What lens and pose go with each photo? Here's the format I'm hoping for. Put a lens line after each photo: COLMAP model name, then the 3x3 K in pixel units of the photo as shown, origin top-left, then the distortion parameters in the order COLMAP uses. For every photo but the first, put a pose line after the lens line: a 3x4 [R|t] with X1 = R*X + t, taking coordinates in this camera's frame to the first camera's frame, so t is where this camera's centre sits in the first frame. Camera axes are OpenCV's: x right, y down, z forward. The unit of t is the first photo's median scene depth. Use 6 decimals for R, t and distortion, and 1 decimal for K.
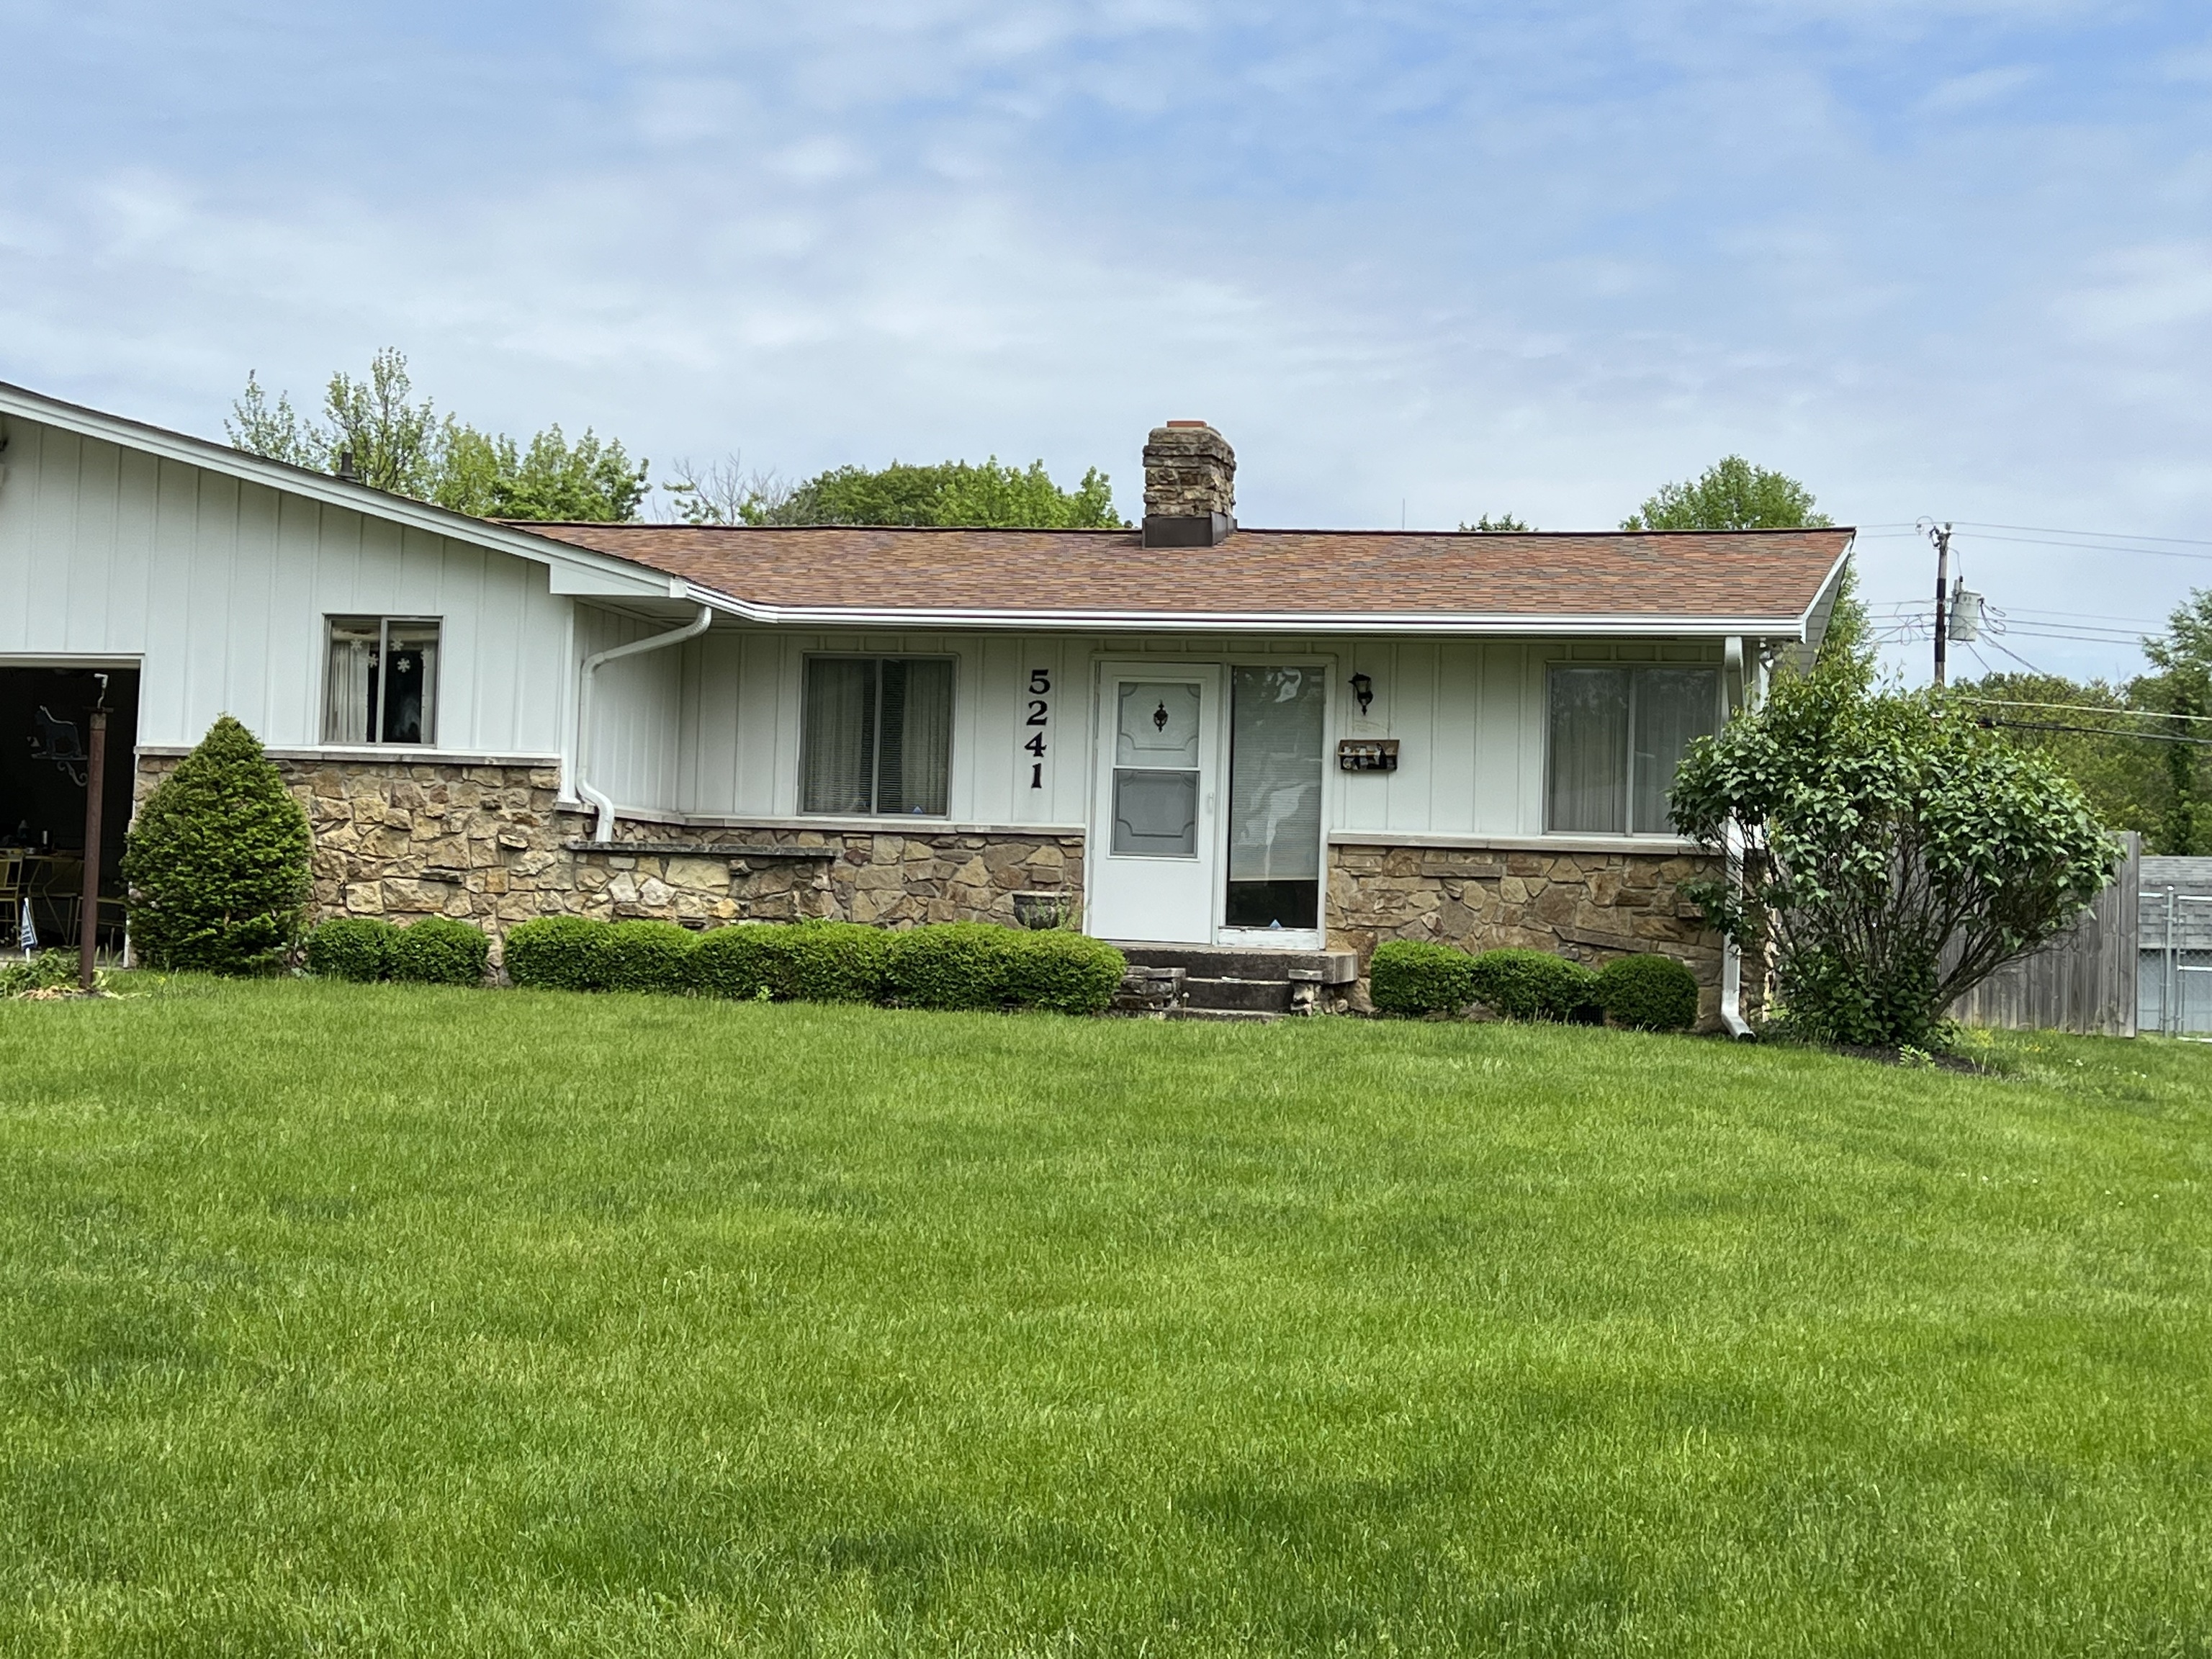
lens RADIAL K [[3154.5, 0, 1102.2], [0, 3154.5, 838.6], [0, 0, 1]] dist [0.091558, 0.000000]
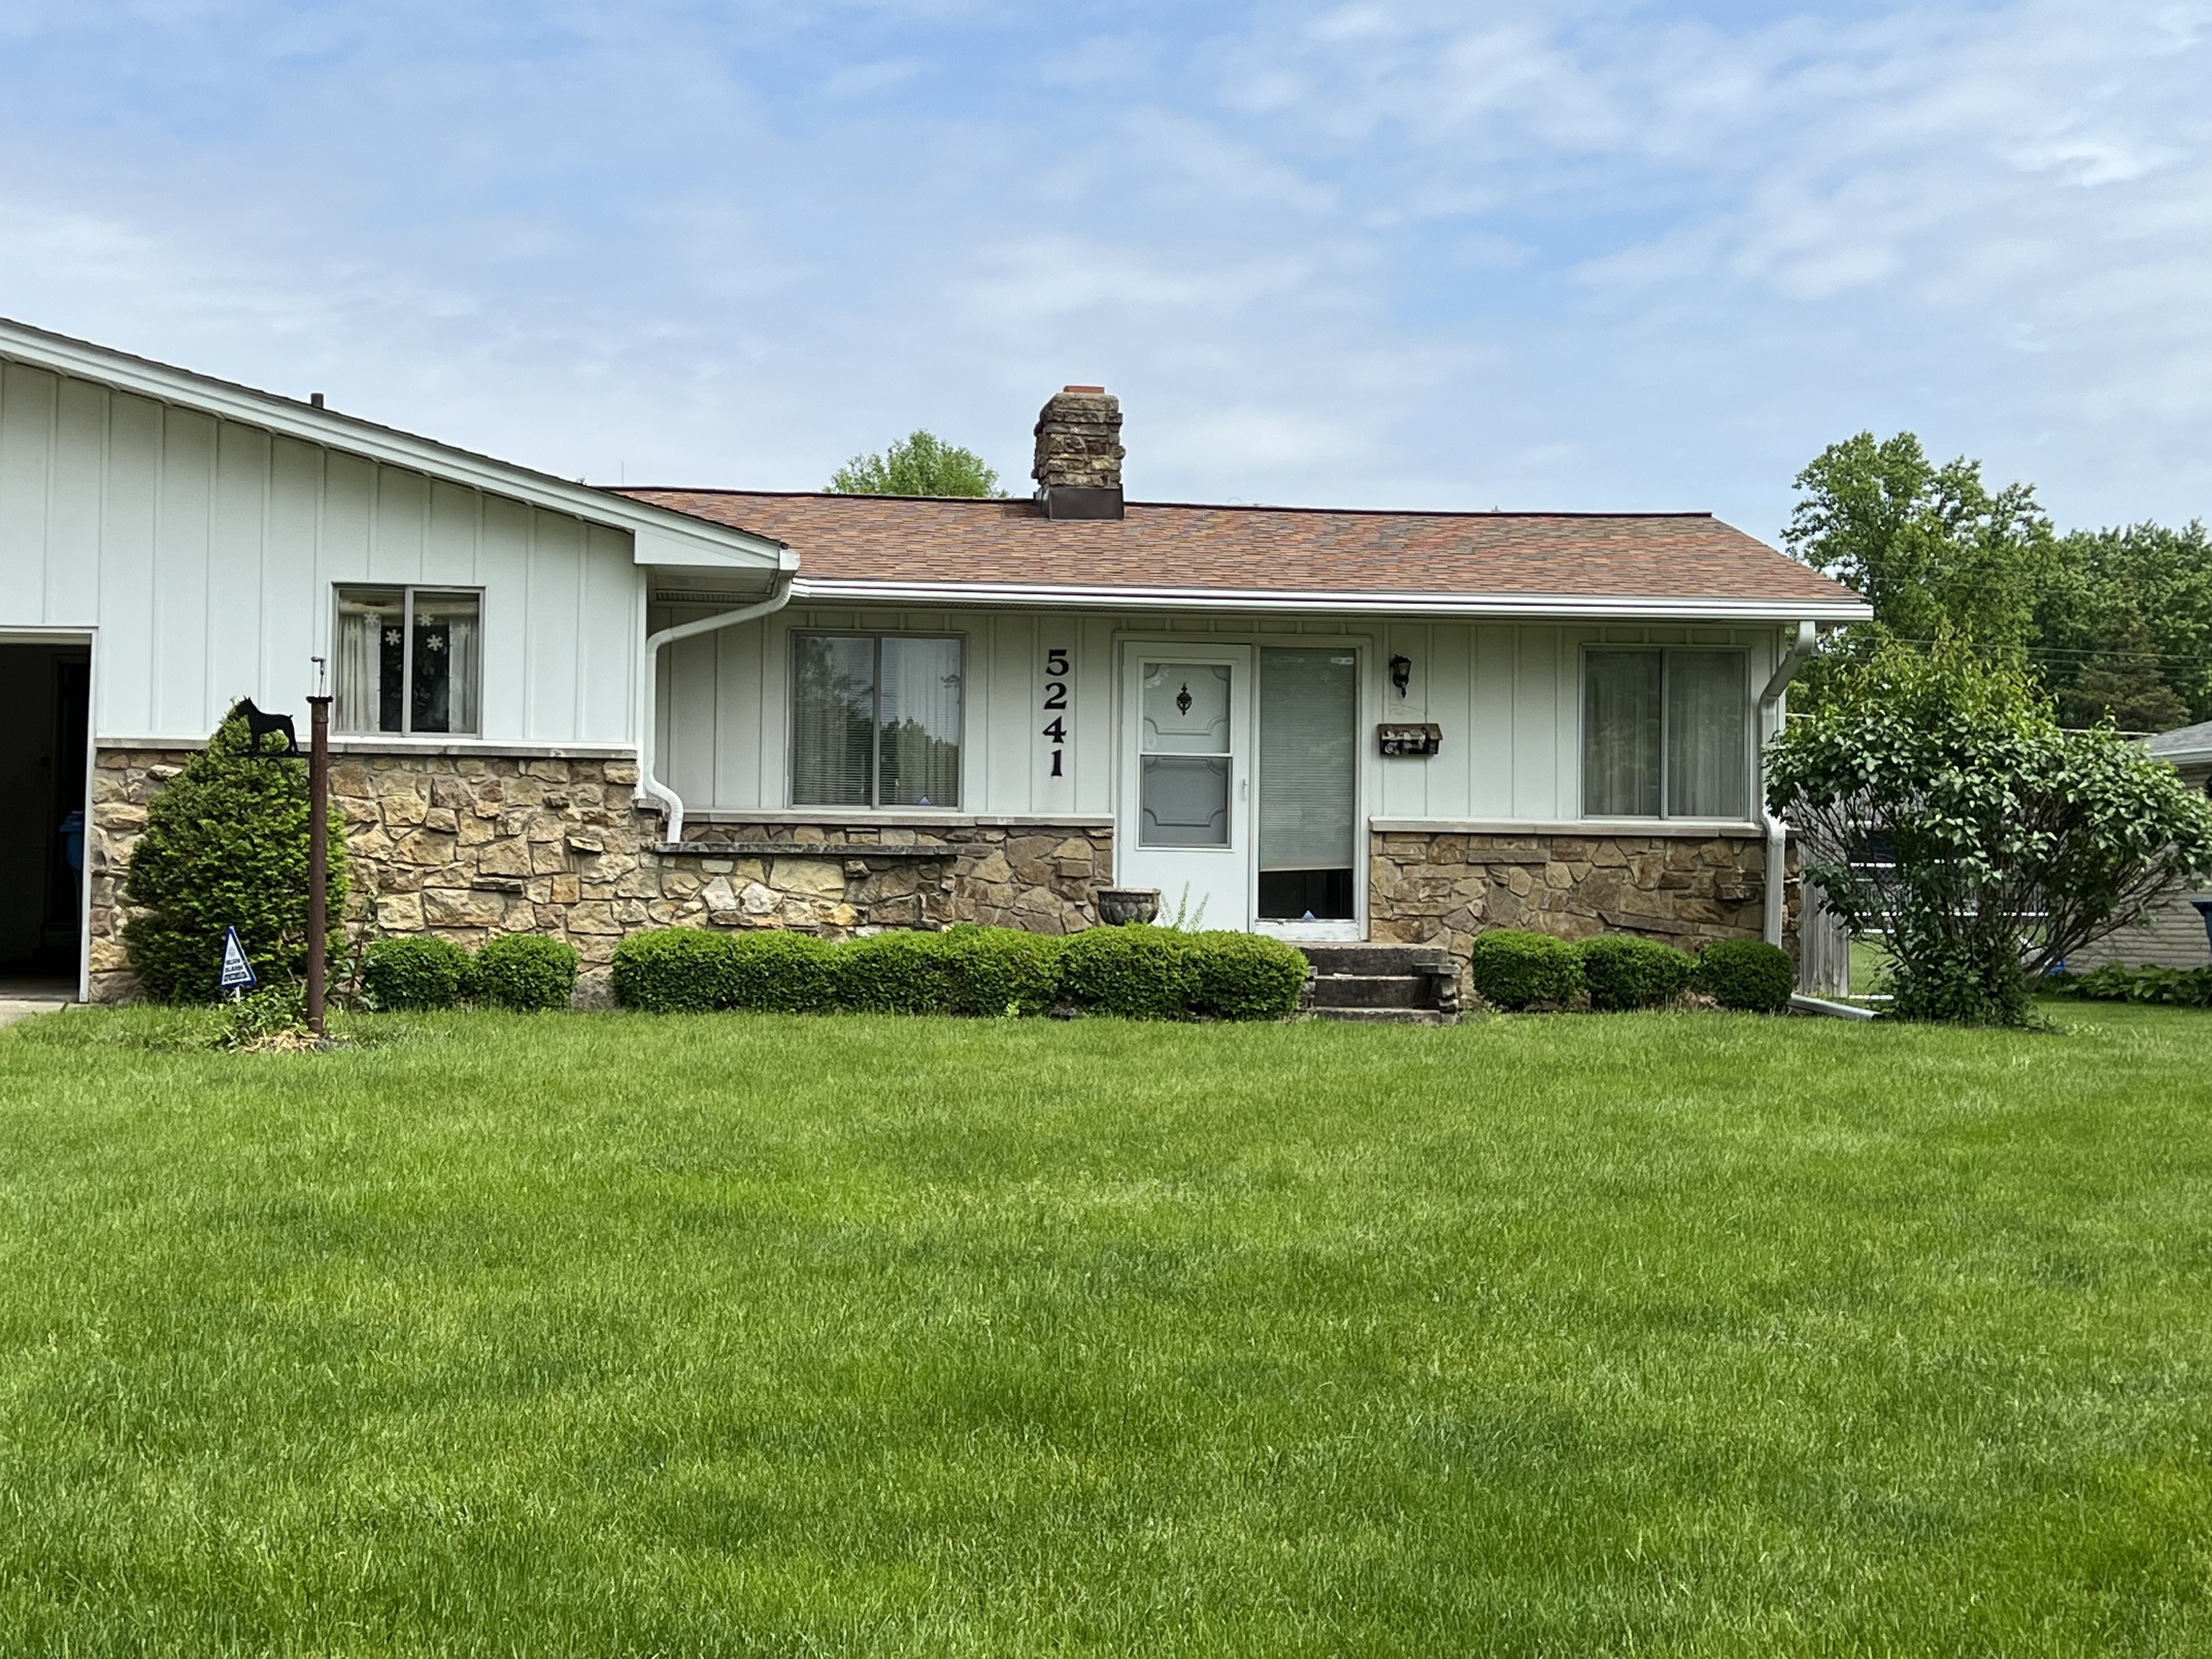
lens RADIAL K [[3154.5, 0, 1181.2], [0, 3154.5, 802.2], [0, 0, 1]] dist [0.091558, 0.000000]
pose [[0.937425, -0.012555, 0.347961, -0.327234], [0.012841, 0.999916, 0.001486, -0.009661], [-0.347950, 0.003075, 0.937508, 0.114994]]
